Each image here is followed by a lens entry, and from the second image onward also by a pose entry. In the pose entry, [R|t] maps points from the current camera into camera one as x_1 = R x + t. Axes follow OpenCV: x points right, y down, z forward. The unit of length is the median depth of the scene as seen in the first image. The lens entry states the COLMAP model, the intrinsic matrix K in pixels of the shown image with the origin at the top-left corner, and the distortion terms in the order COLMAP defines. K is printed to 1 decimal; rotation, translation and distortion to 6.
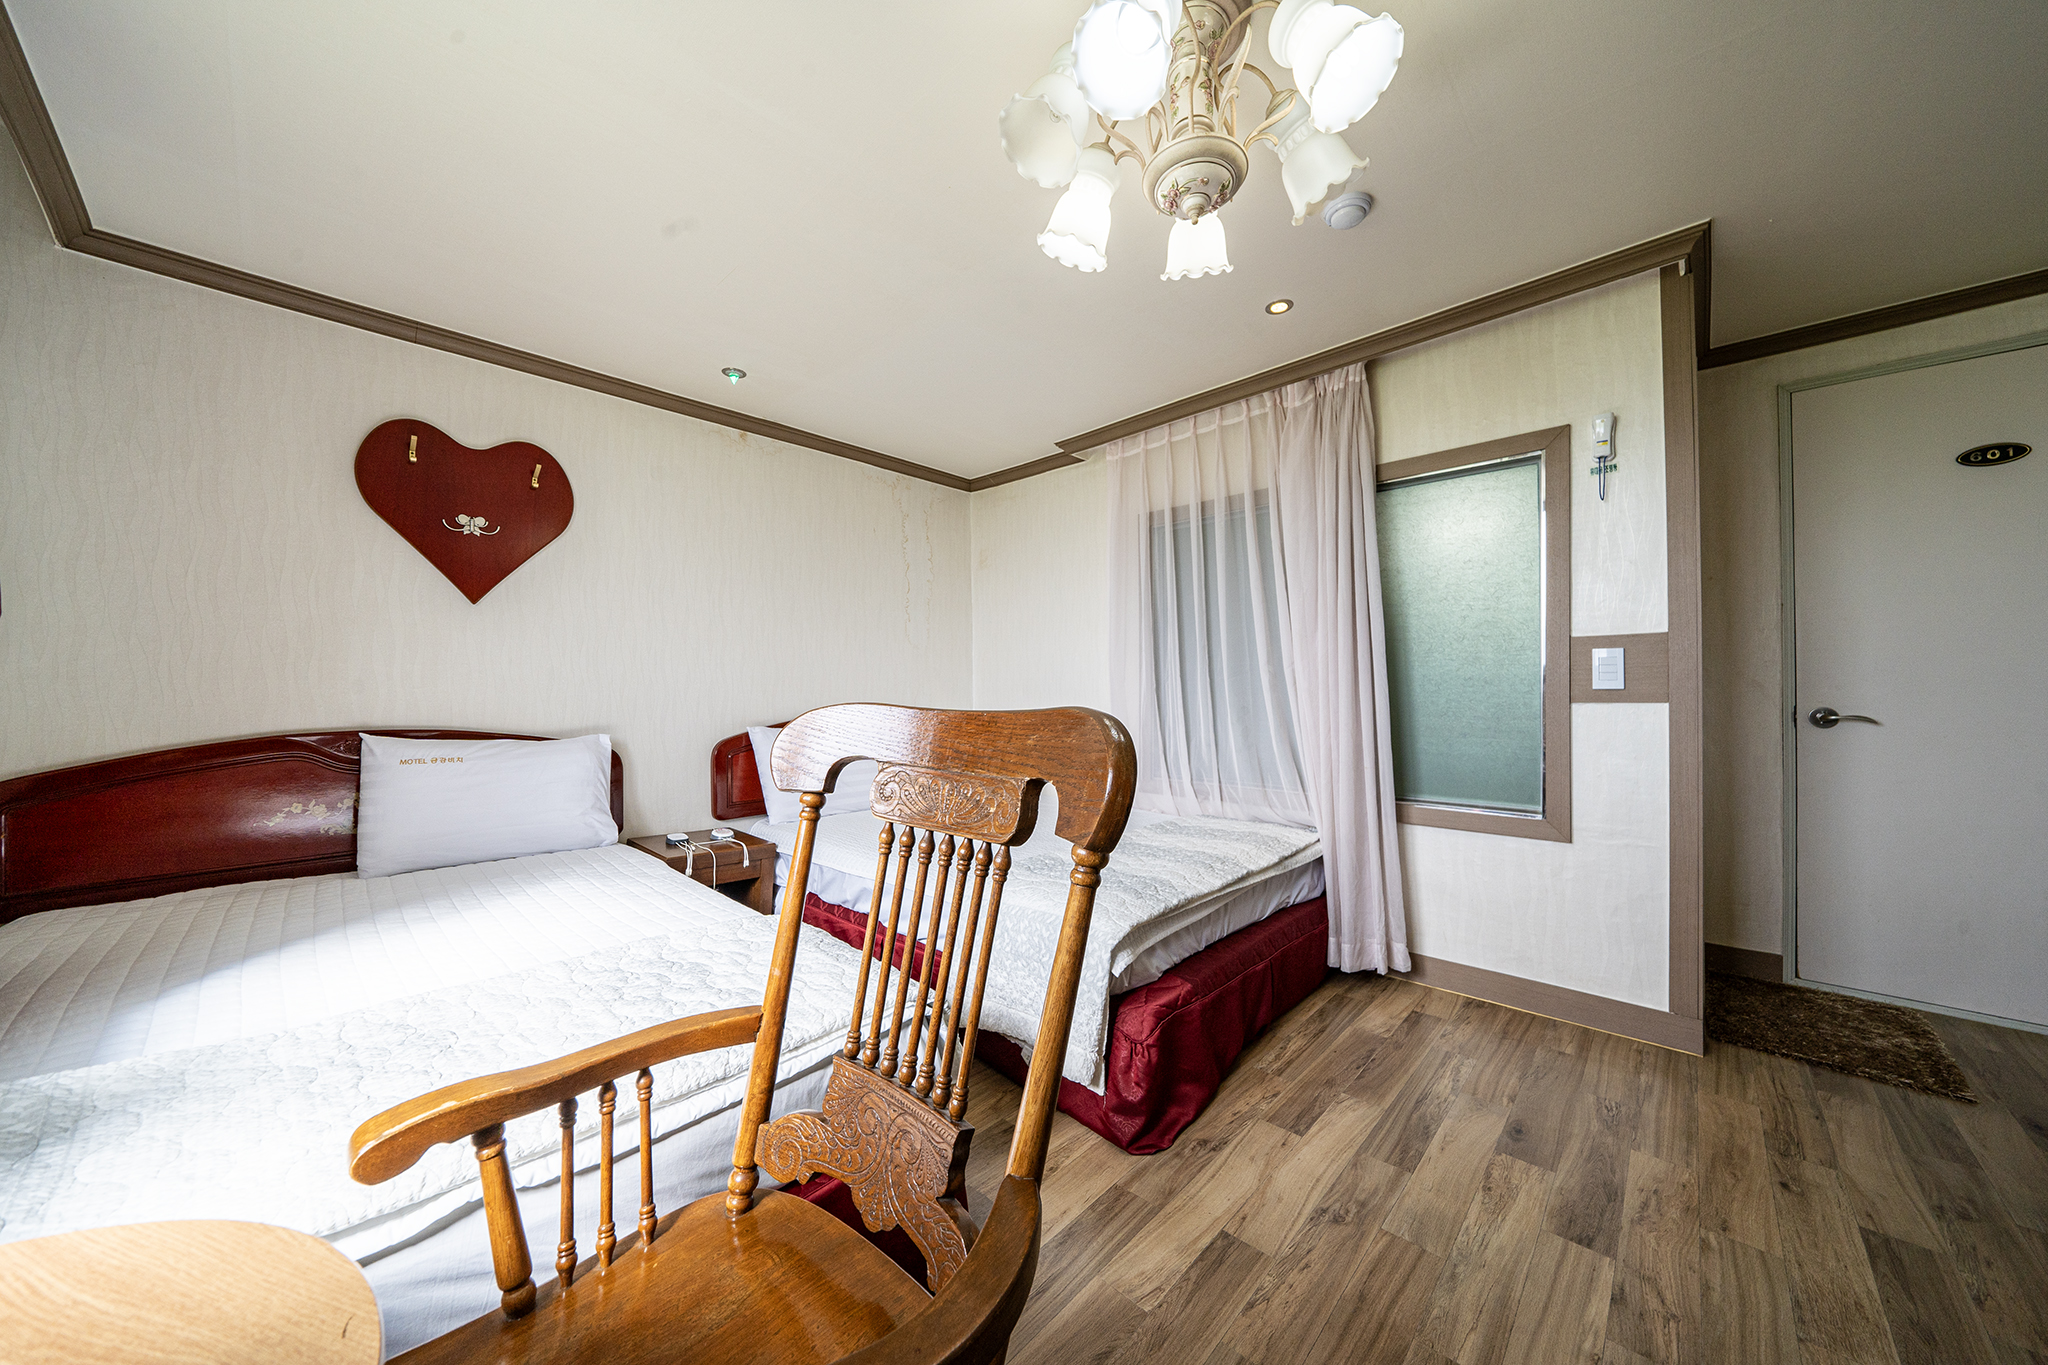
lens RADIAL K [[707.8, 0, 1015.9], [0, 707.8, 679.0], [0, 0, 1]] dist [-0.001522, -0.000135]
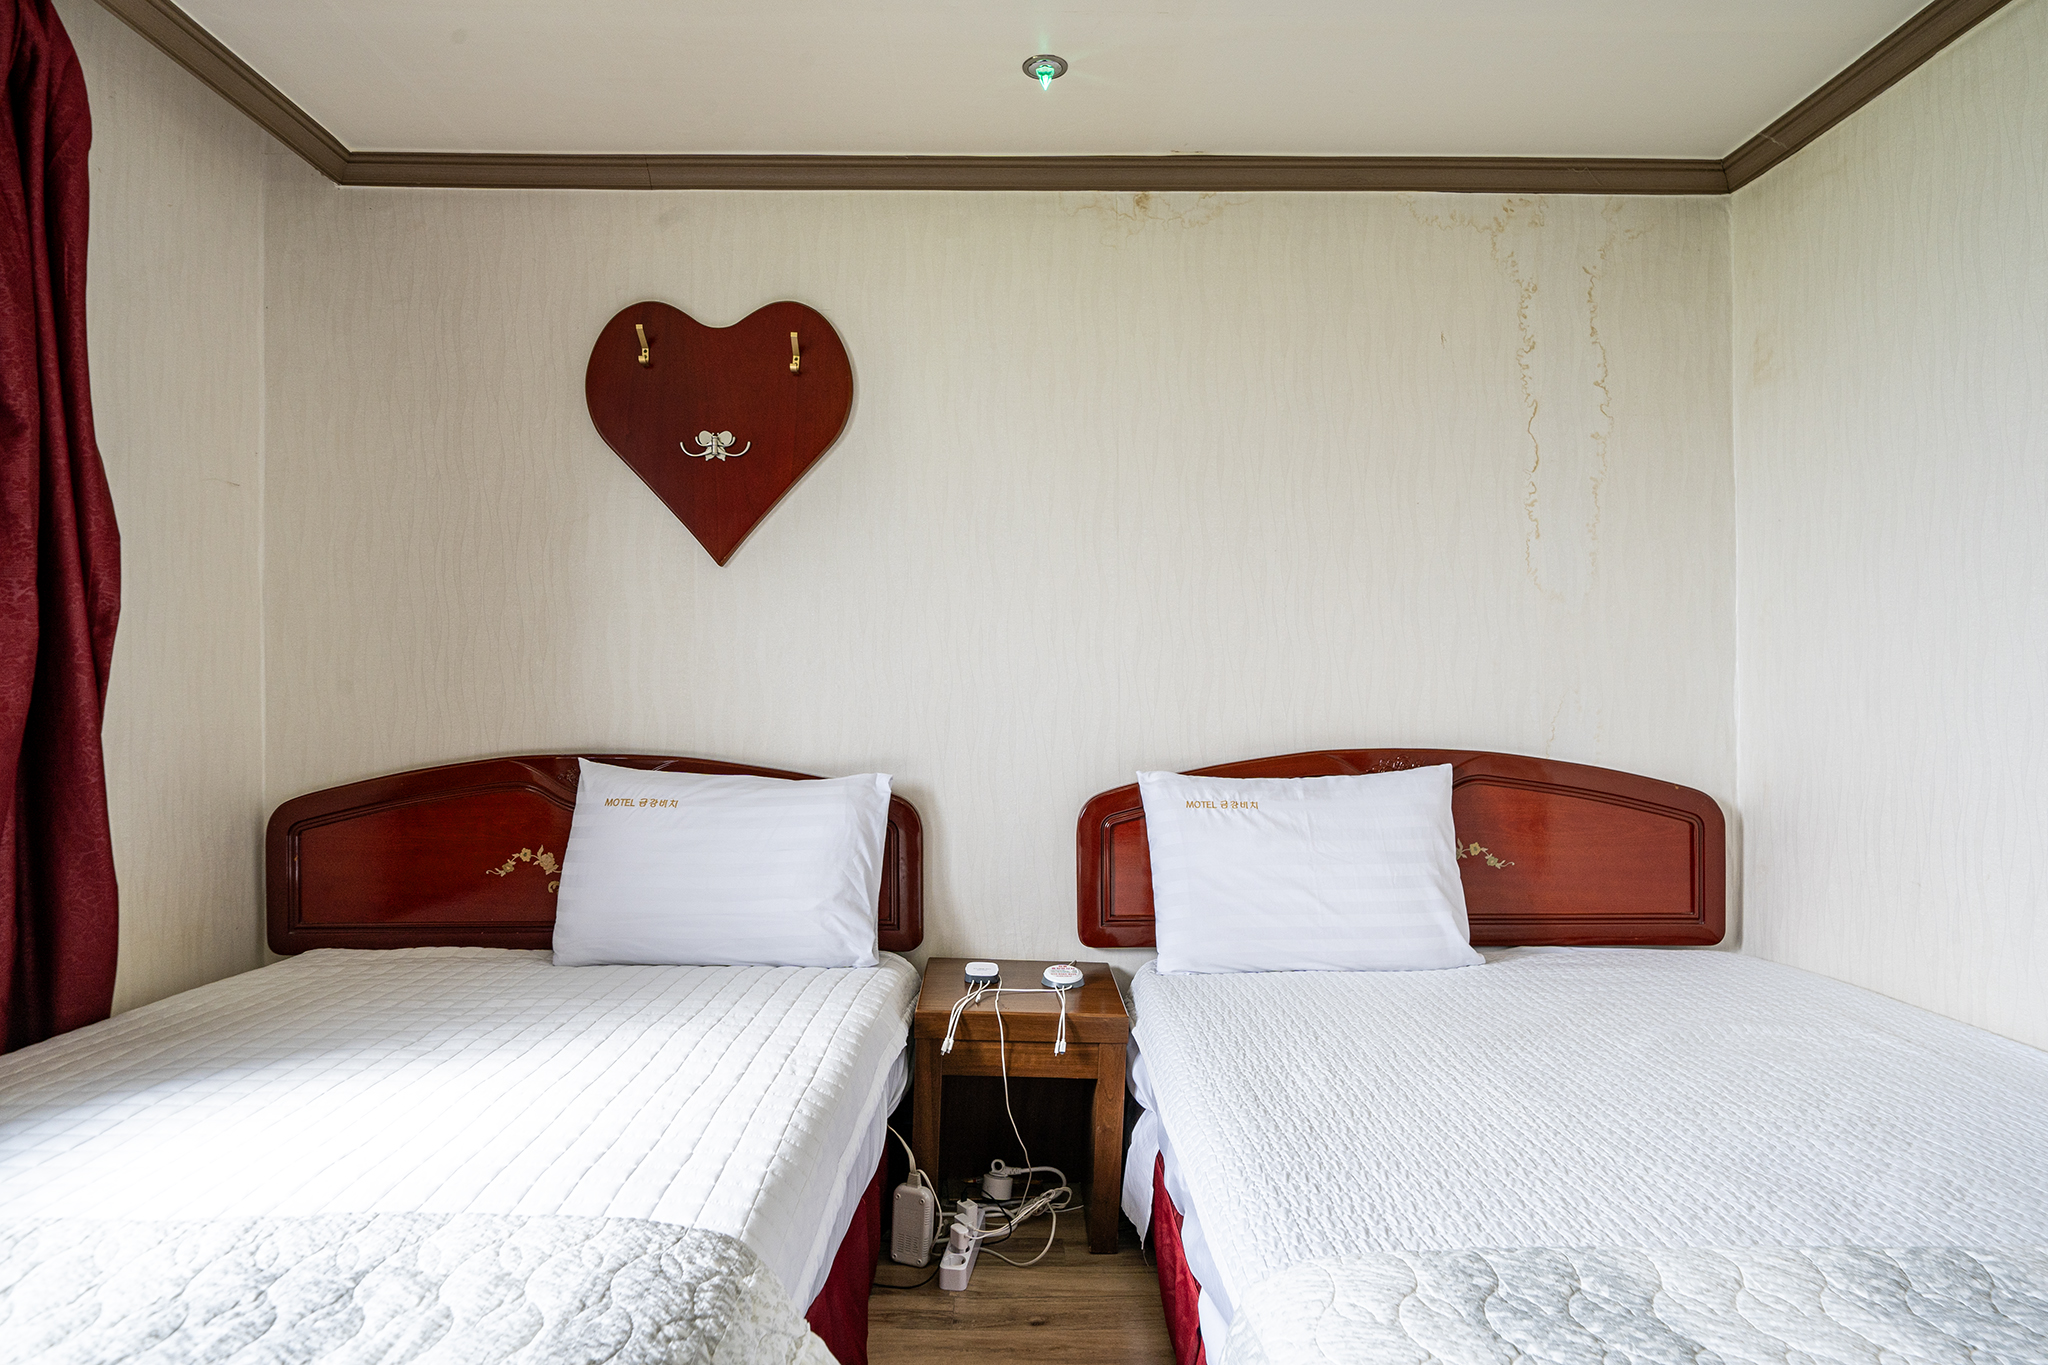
lens RADIAL K [[1175.5, 0, 1024.1], [0, 1175.5, 689.8], [0, 0, 1]] dist [0.007666, 0.001109]
pose [[0.704468, -0.003319, -0.709728, 0.202014], [0.008978, 0.999951, 0.004235, 0.006430], [0.709679, -0.009355, 0.704463, 0.433926]]
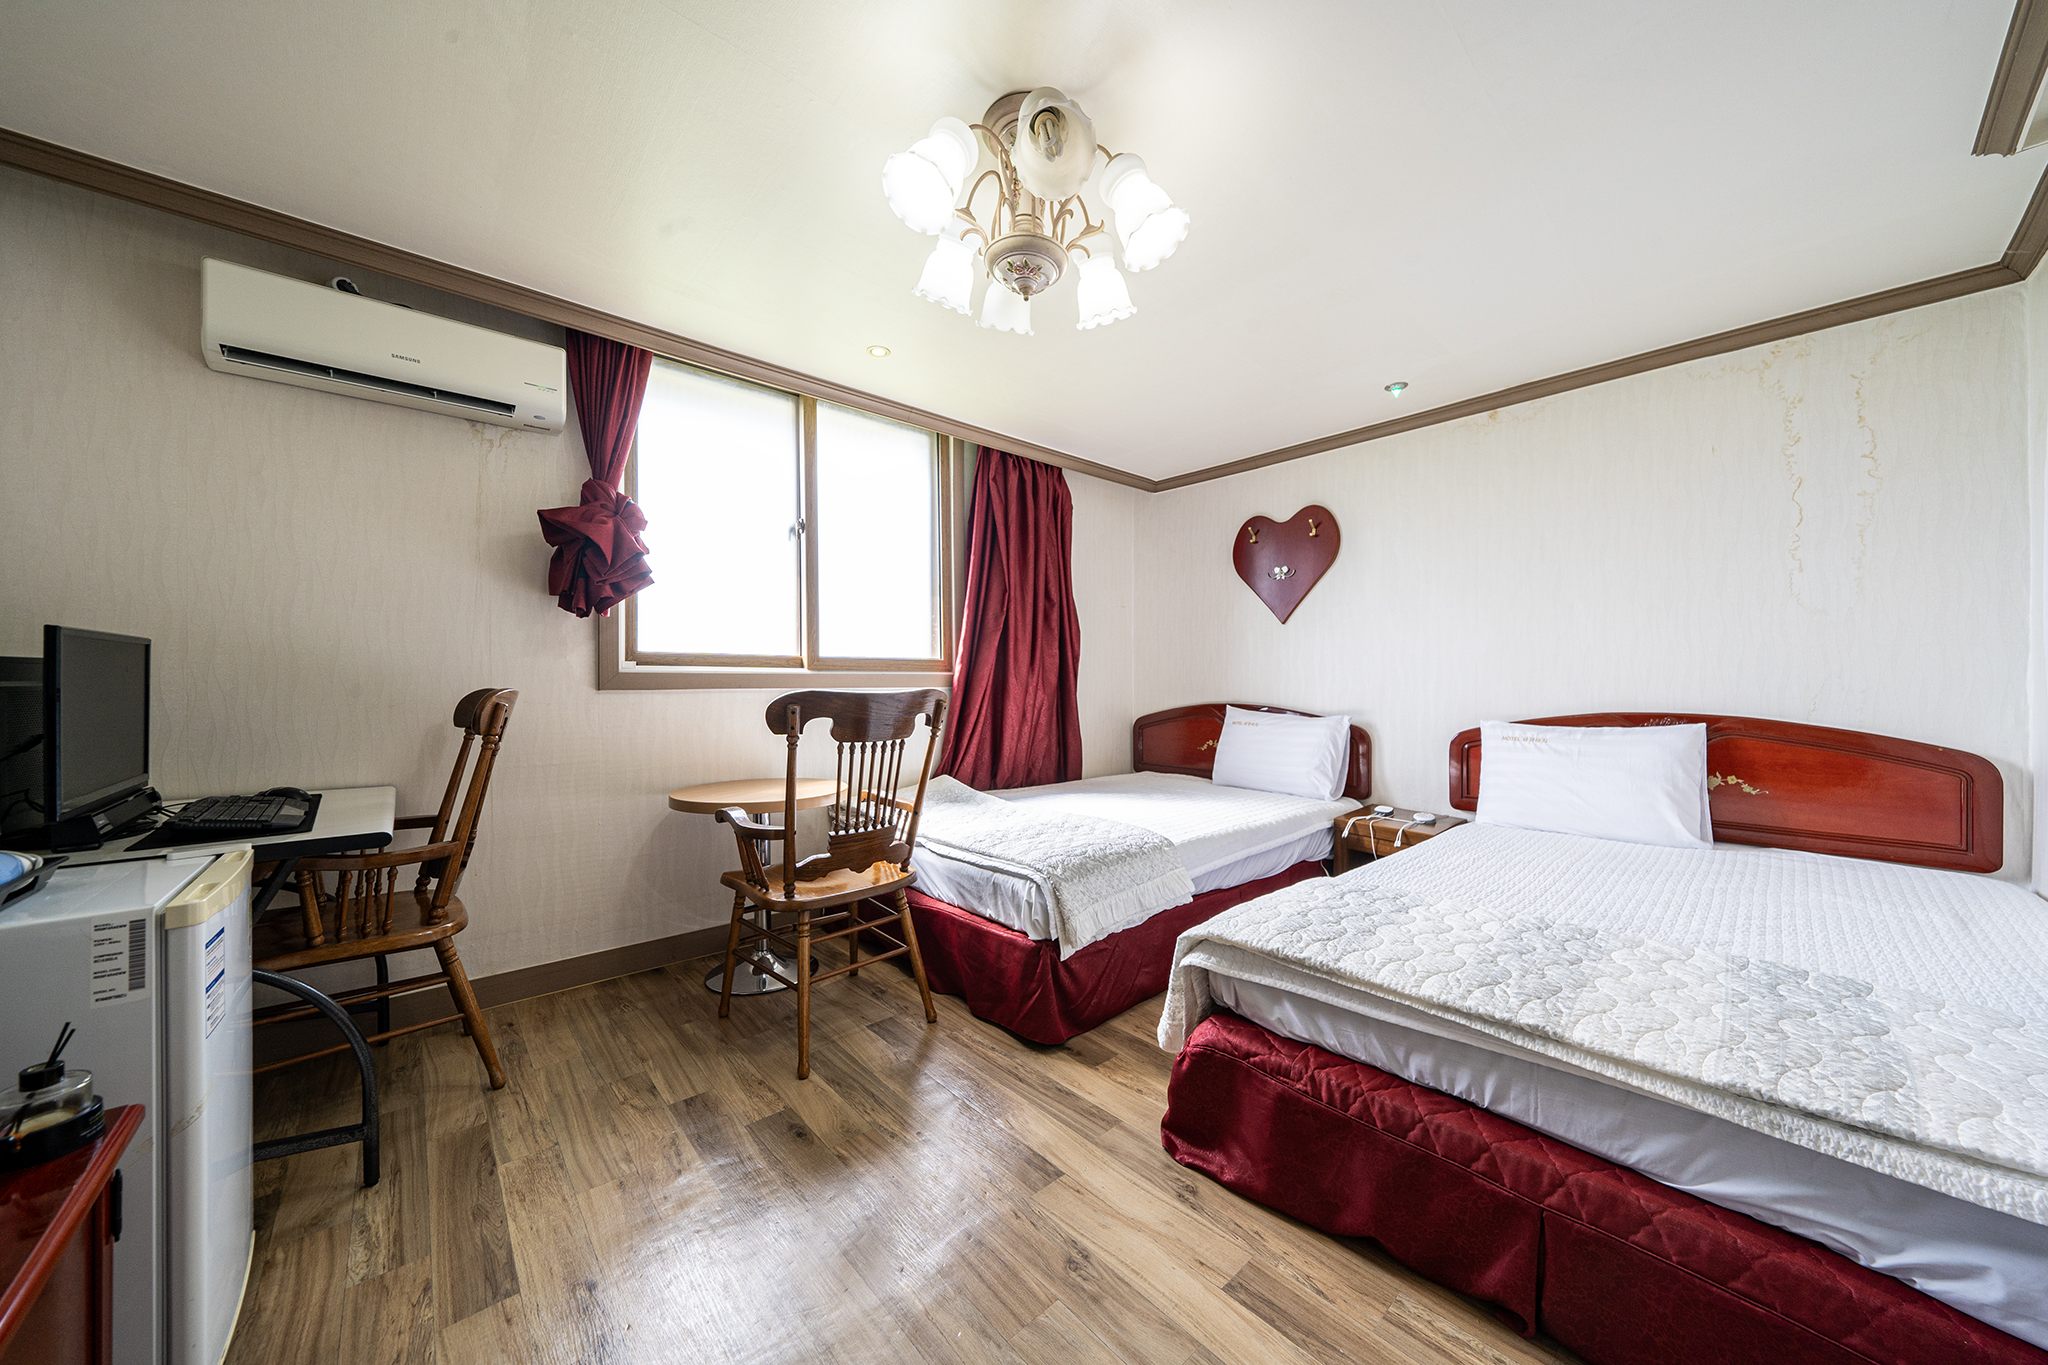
lens RADIAL K [[693.0, 0, 1032.5], [0, 693.0, 671.8], [0, 0, 1]] dist [-0.000263, 0.000025]
pose [[-0.070645, -0.010515, -0.997446, 0.755175], [0.013712, 0.999840, -0.011511, 0.006036], [0.997407, -0.014490, -0.070489, 0.568814]]
